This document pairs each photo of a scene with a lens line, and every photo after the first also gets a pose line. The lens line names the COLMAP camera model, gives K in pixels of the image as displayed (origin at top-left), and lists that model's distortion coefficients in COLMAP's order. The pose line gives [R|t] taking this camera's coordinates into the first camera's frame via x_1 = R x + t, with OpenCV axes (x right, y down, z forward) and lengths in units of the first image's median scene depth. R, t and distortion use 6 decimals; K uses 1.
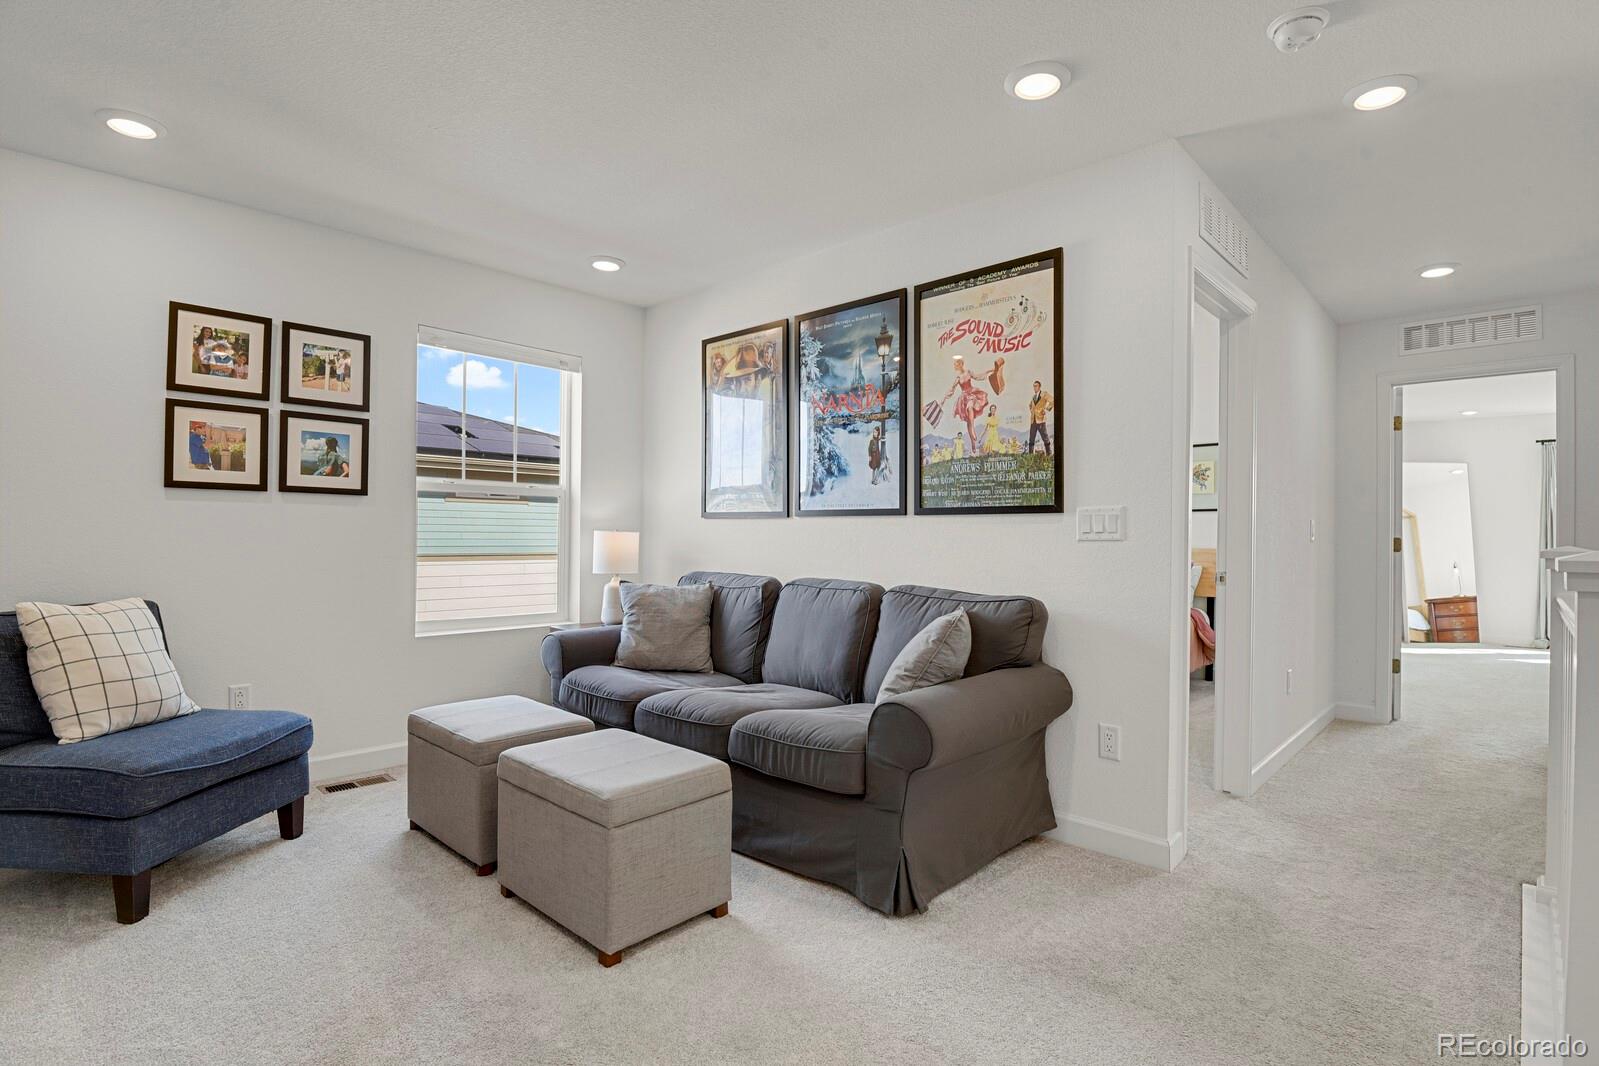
lens RADIAL K [[777.8, 0, 811.0], [0, 777.8, 542.1], [0, 0, 1]] dist [-0.028467, -0.002381]
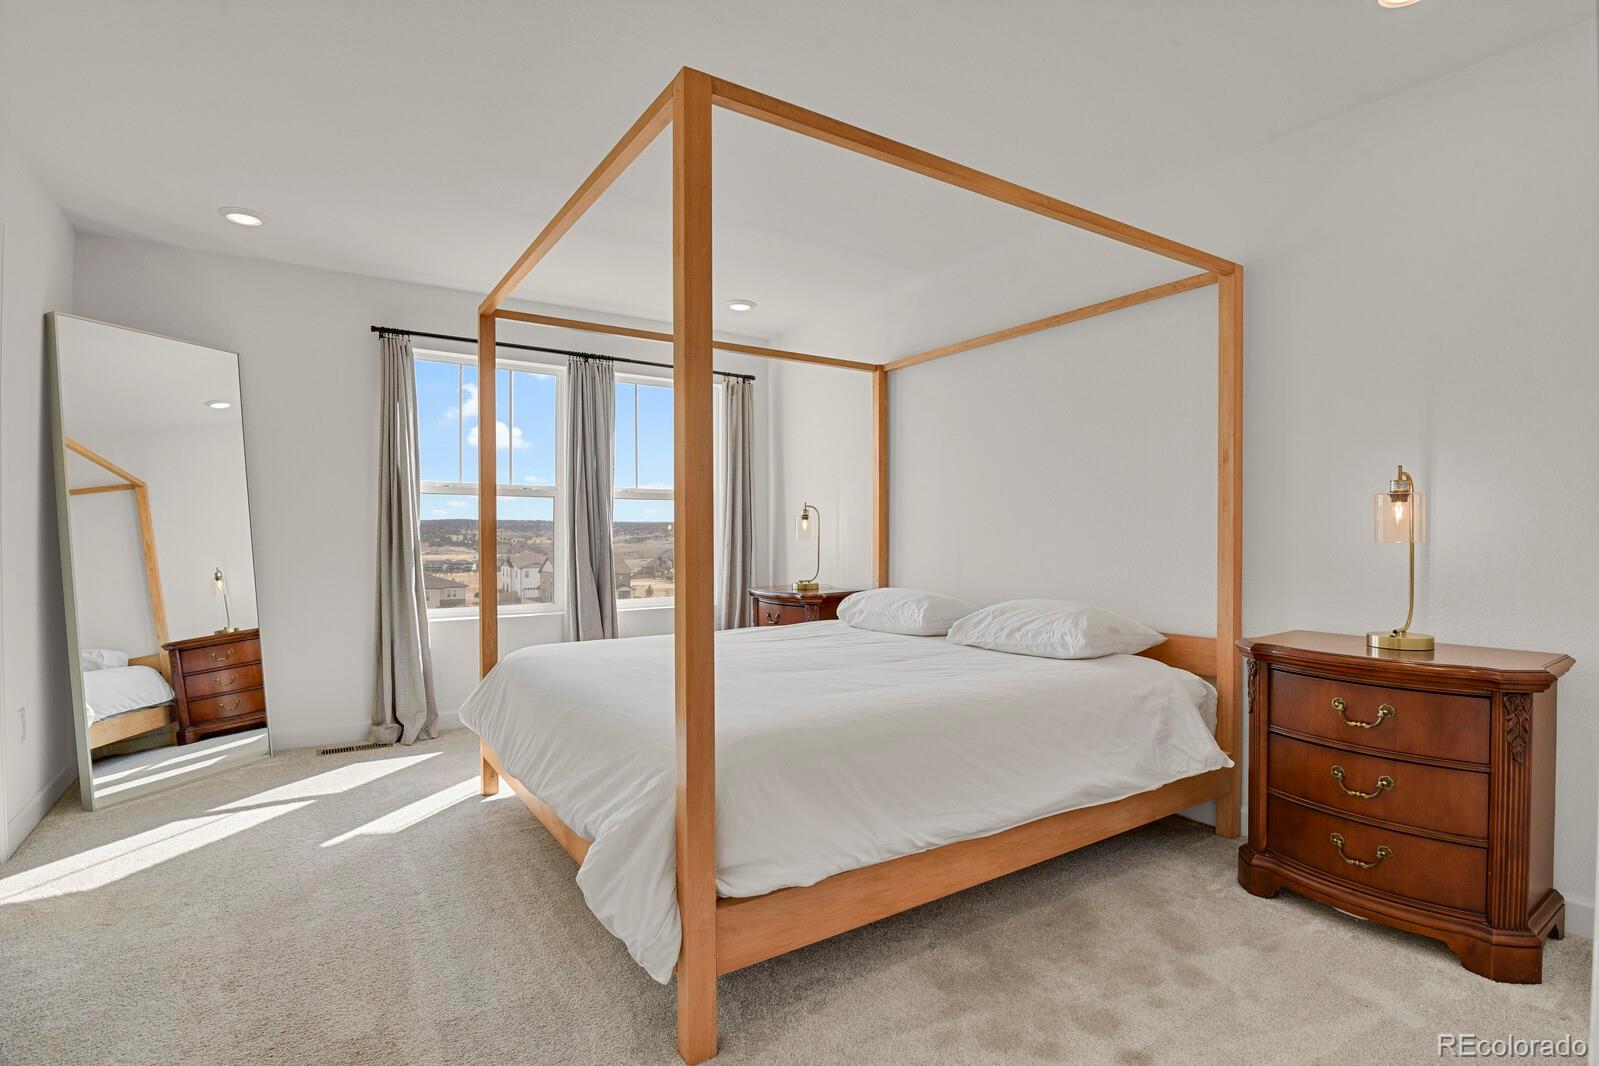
lens RADIAL K [[777.8, 0, 799.8], [0, 777.8, 533.8], [0, 0, 1]] dist [-0.028467, -0.002381]
pose [[0.230806, -0.015339, 0.972879, 0.424234], [0.000912, 0.999879, 0.015548, -0.005171], [-0.972999, -0.002702, 0.230792, 0.485410]]
